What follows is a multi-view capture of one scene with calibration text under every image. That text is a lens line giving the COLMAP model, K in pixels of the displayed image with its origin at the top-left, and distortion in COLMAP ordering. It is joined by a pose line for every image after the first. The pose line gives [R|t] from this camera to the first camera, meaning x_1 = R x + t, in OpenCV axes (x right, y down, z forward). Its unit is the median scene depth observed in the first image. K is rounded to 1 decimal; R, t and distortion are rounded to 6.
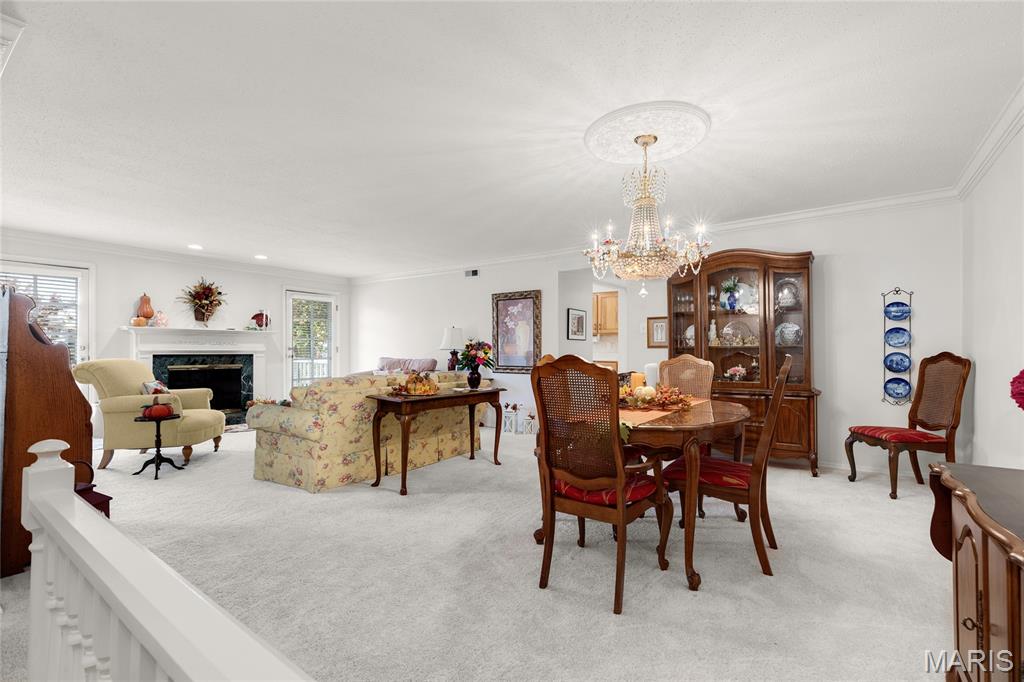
lens RADIAL K [[456.4, 0, 512.1], [0, 456.4, 333.9], [0, 0, 1]] dist [0.000706, 0.000419]
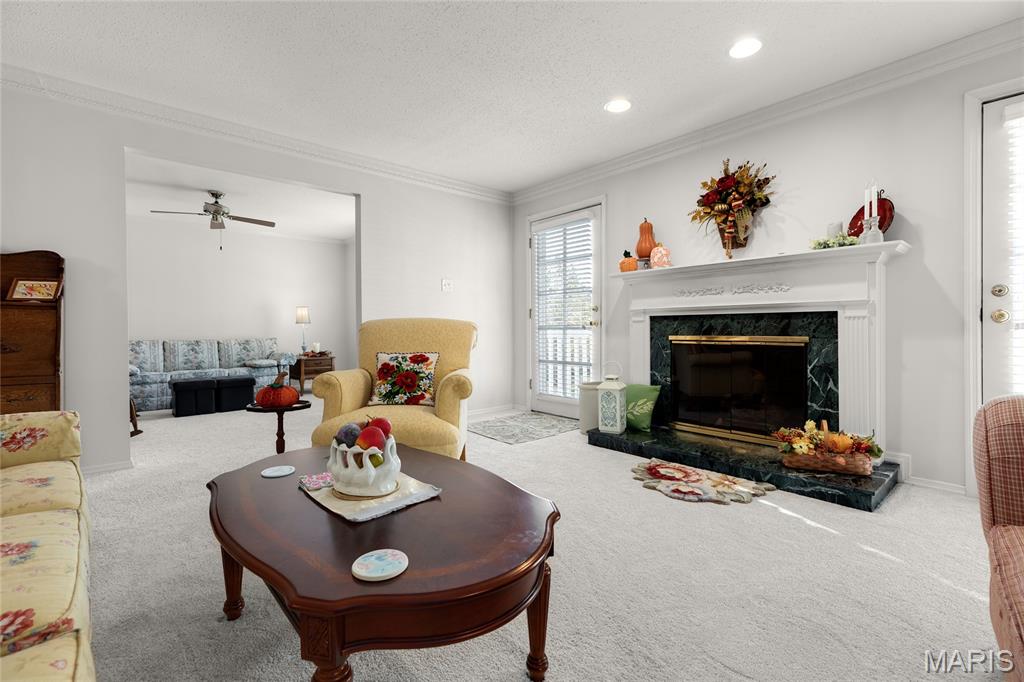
lens RADIAL K [[456.4, 0, 512.1], [0, 456.4, 333.9], [0, 0, 1]] dist [0.000706, 0.000419]
pose [[-0.213354, 0.009558, -0.976928, -0.140561], [0.039429, 0.999222, 0.001165, 0.056684], [0.976179, -0.038271, -0.213565, 0.878965]]
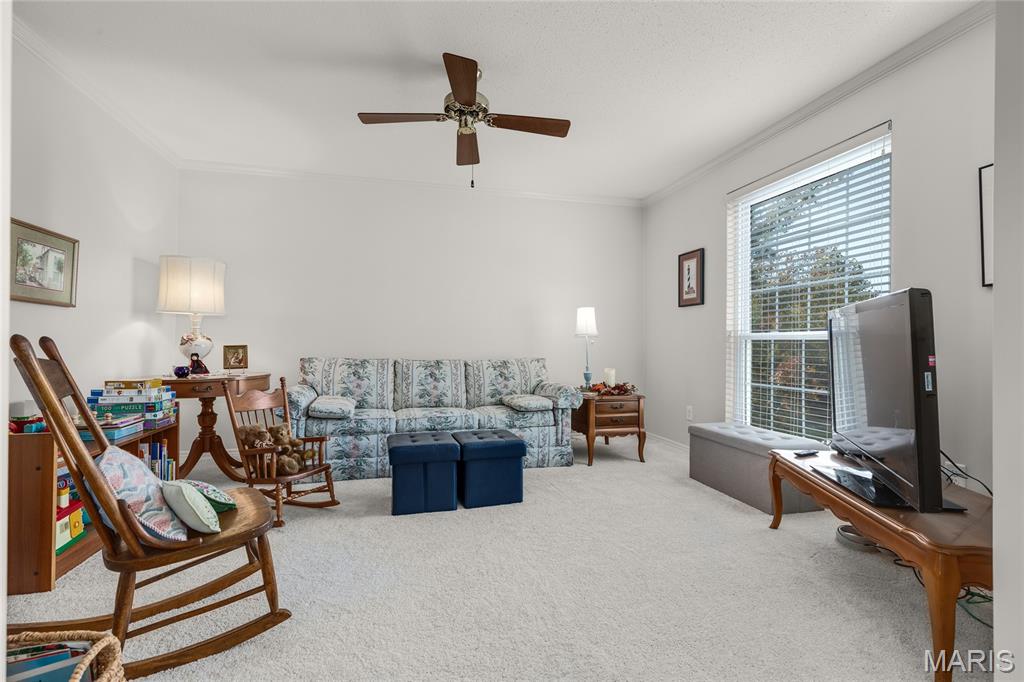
lens RADIAL K [[460.1, 0, 512.0], [0, 460.1, 341.0], [0, 0, 1]] dist [-0.000693, -0.000246]
pose [[-0.637986, -0.010559, -0.769975, -0.508993], [0.018466, 0.999409, -0.029006, 0.039714], [0.769826, -0.032723, -0.637414, 0.513823]]
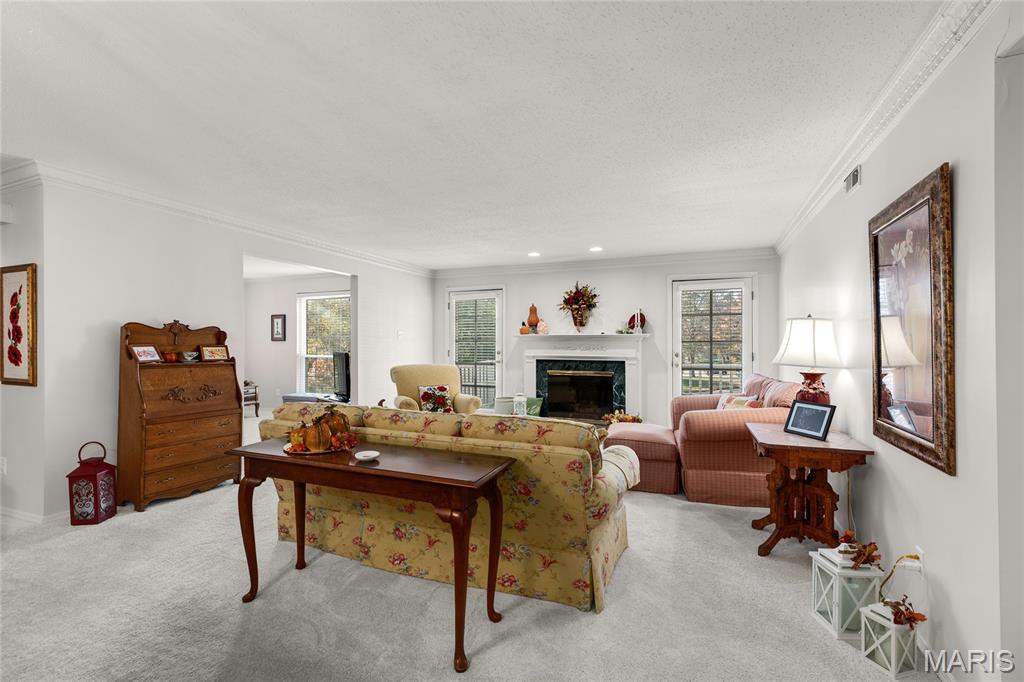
lens RADIAL K [[460.1, 0, 512.0], [0, 460.1, 341.0], [0, 0, 1]] dist [-0.000693, -0.000246]
pose [[0.239478, -0.005933, -0.970884, 0.252597], [0.031626, 0.999498, 0.001693, -0.002297], [0.970387, -0.031110, 0.239545, 0.629091]]
